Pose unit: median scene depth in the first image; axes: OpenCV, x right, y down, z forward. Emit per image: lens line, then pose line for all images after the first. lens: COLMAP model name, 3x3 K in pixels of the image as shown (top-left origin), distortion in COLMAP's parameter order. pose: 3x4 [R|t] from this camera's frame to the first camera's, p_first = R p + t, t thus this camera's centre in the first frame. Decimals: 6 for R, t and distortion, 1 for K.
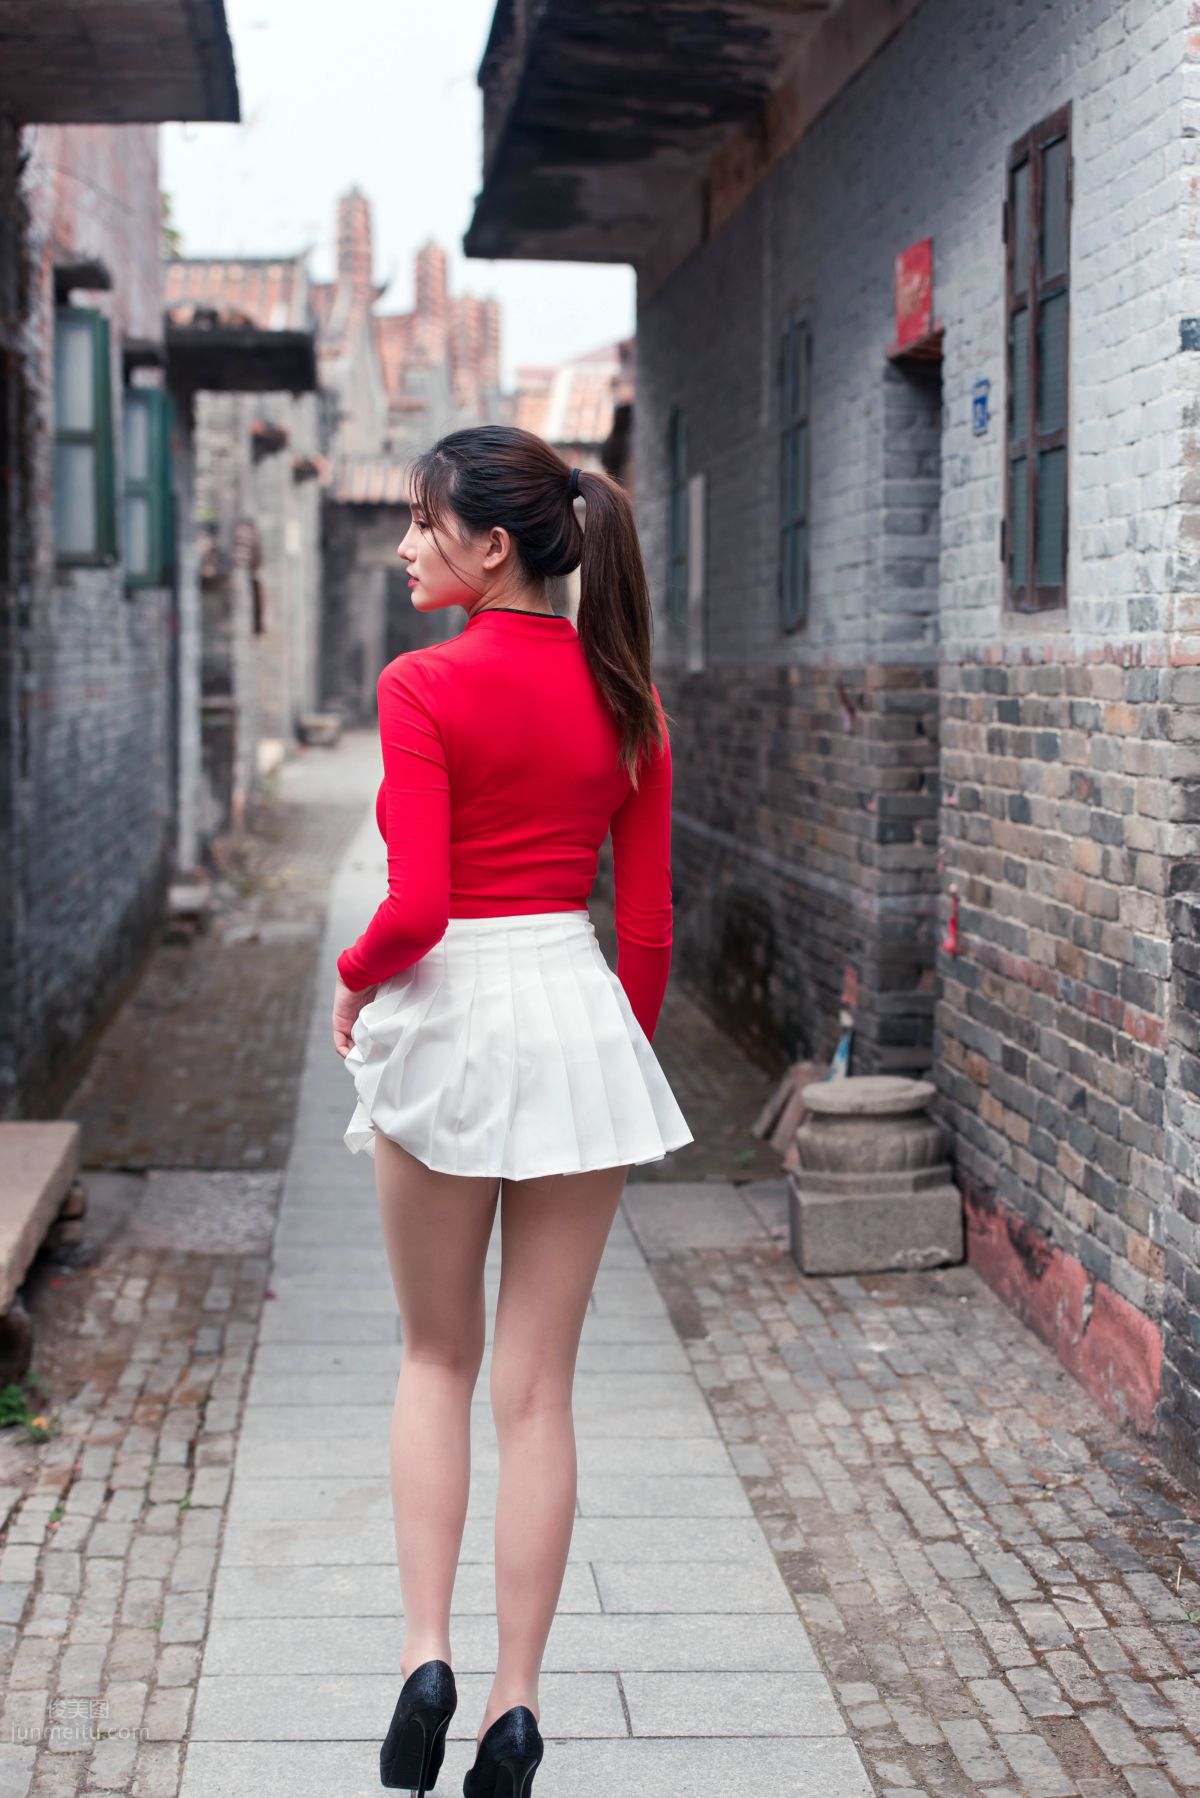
lens RADIAL K [[3934.0, 0, 669.9], [0, 3934.0, 900.5], [0, 0, 1]] dist [0.035835, -0.116602]
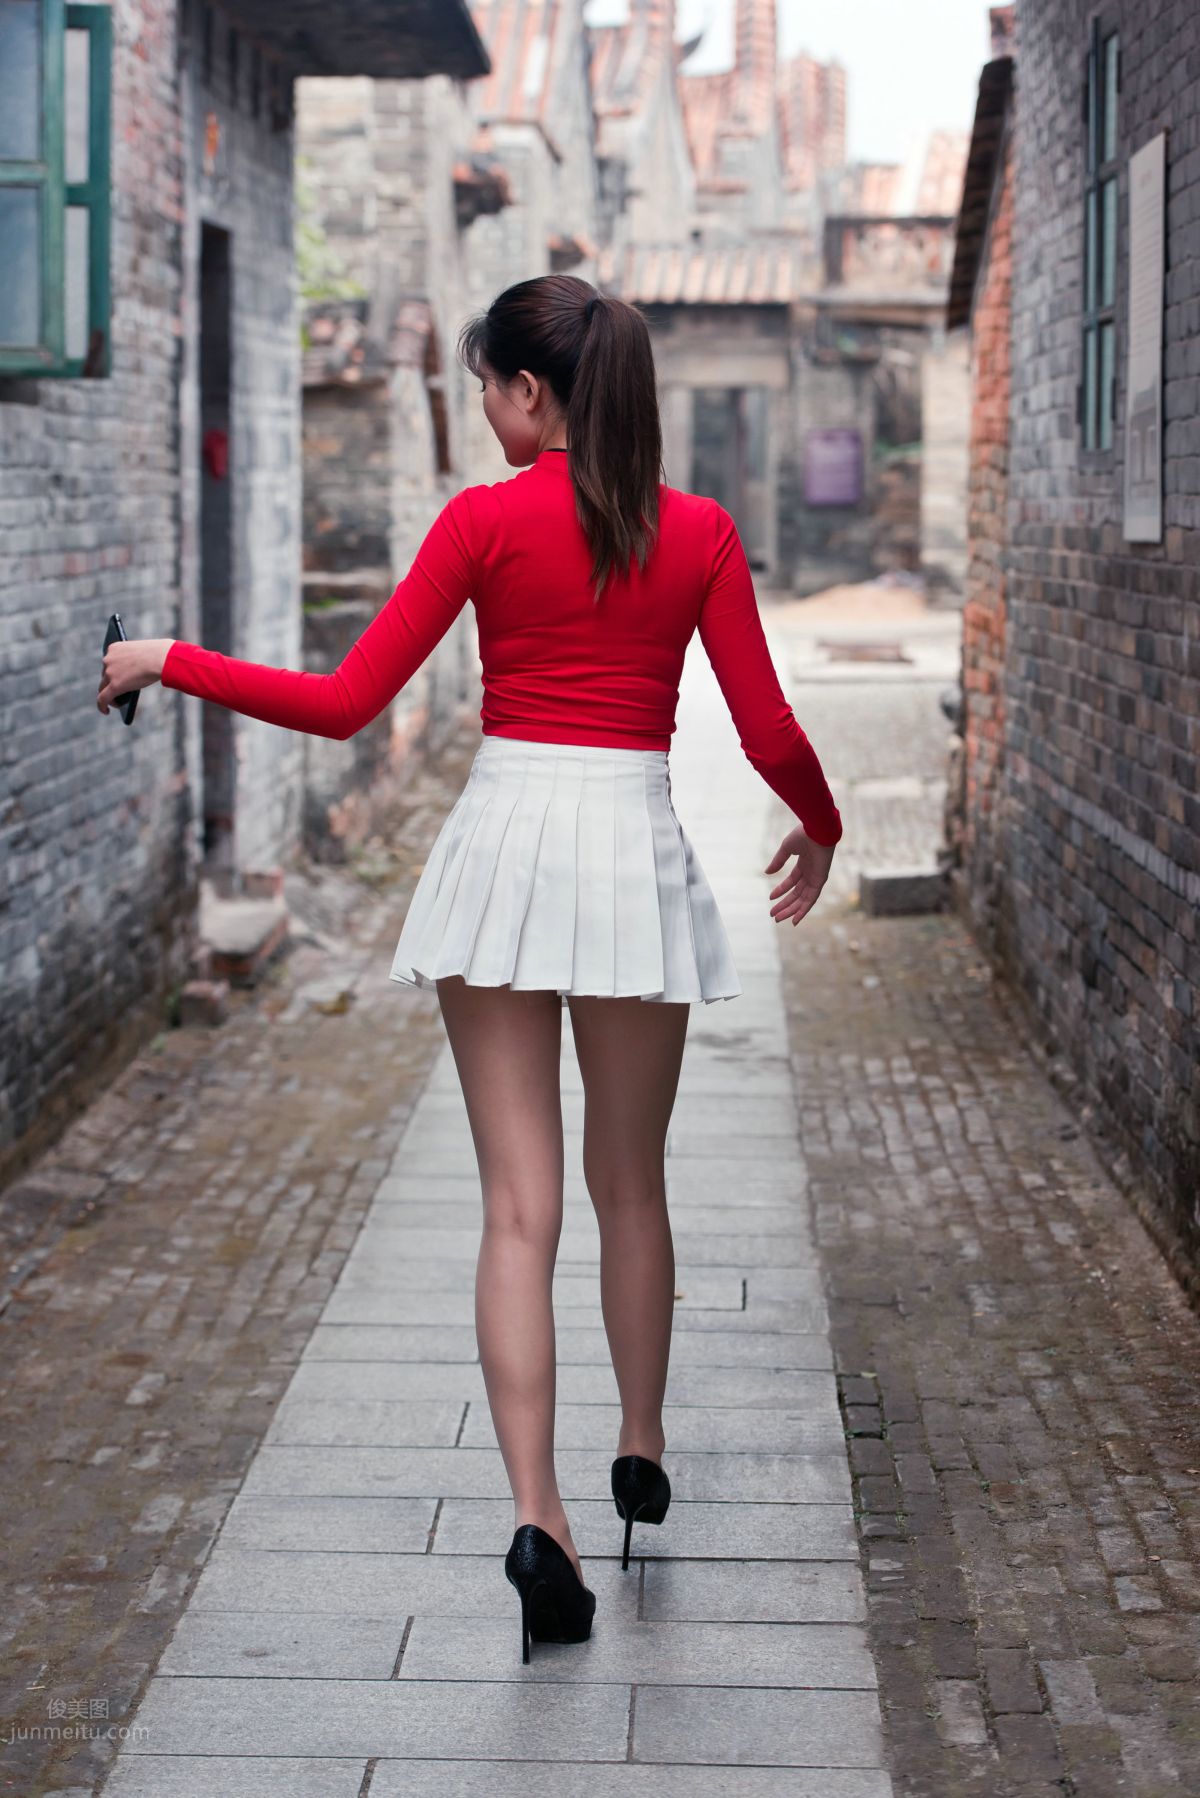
lens RADIAL K [[4326.2, 0, 645.3], [0, 4326.2, 893.0], [0, 0, 1]] dist [0.044451, 0.212788]
pose [[0.995772, 0.007167, -0.091581, -0.009236], [-0.004602, 0.999592, 0.028185, -0.049555], [0.091745, -0.027644, 0.995399, 0.774972]]
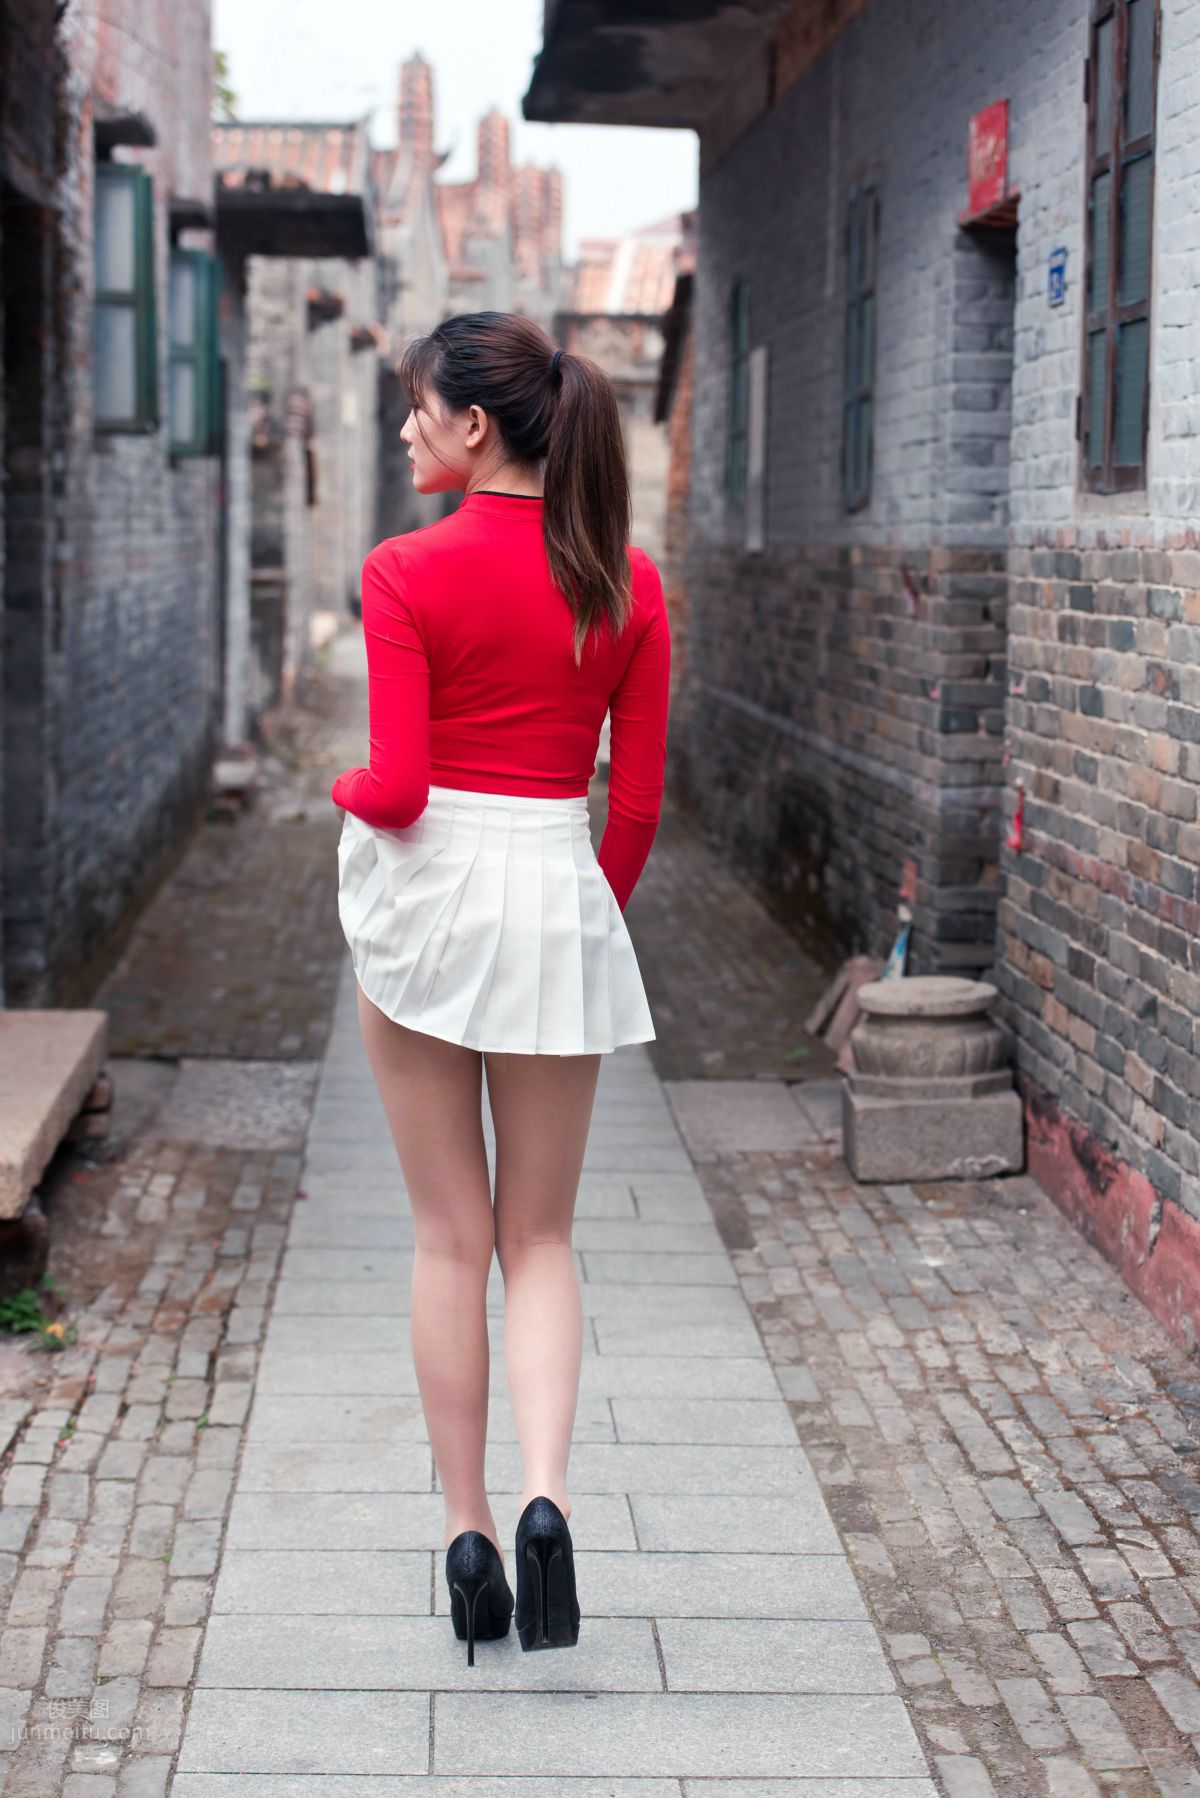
lens RADIAL K [[3934.0, 0, 669.9], [0, 3934.0, 900.5], [0, 0, 1]] dist [0.035835, -0.116602]
pose [[0.999791, 0.015020, -0.013863, 0.000748], [-0.014581, 0.999404, 0.031283, -0.003032], [0.014324, -0.031074, 0.999414, 0.042156]]
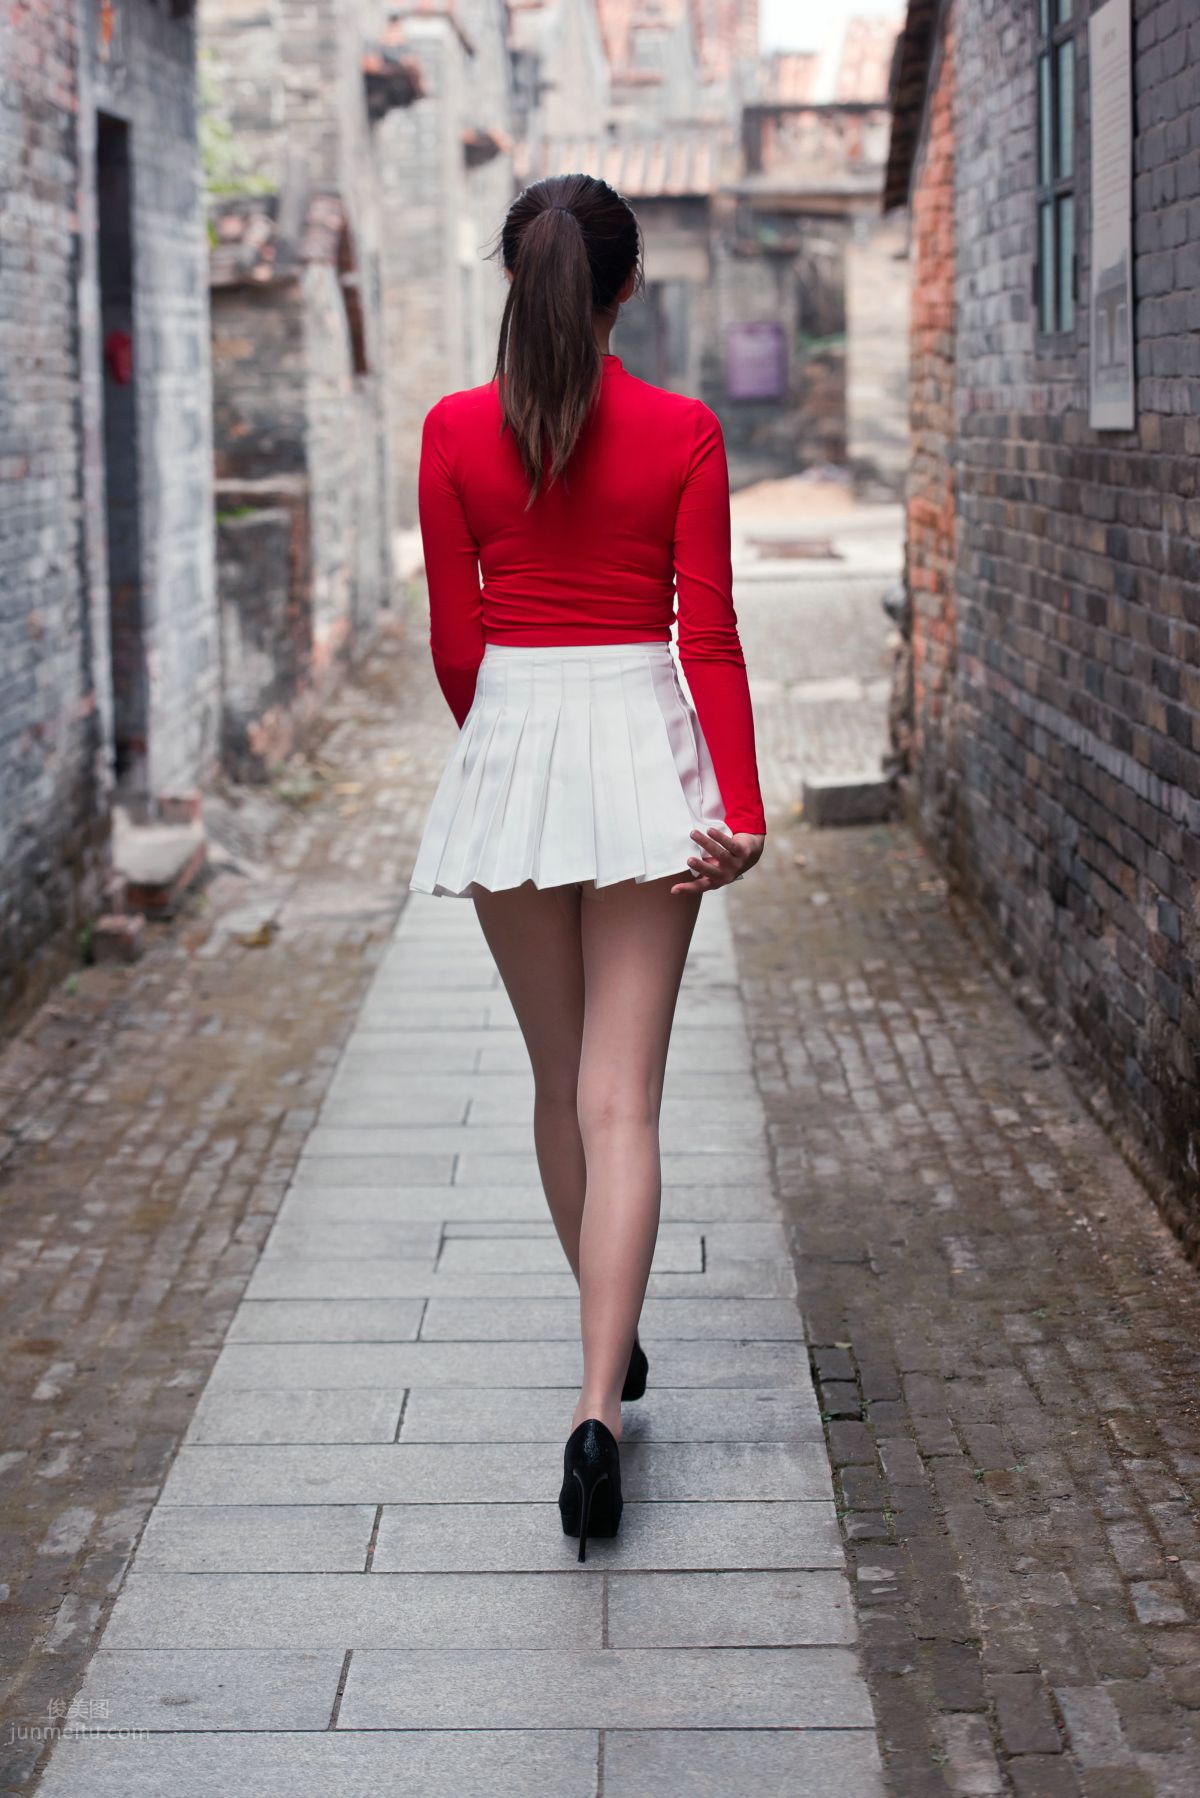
lens RADIAL K [[4309.0, 0, 607.9], [0, 4309.0, 895.4], [0, 0, 1]] dist [0.031128, -0.115923]
pose [[0.996427, -0.012007, -0.083597, -0.018176], [0.016431, 0.998489, 0.052444, -0.053260], [0.082841, -0.053630, 0.995119, 0.843311]]
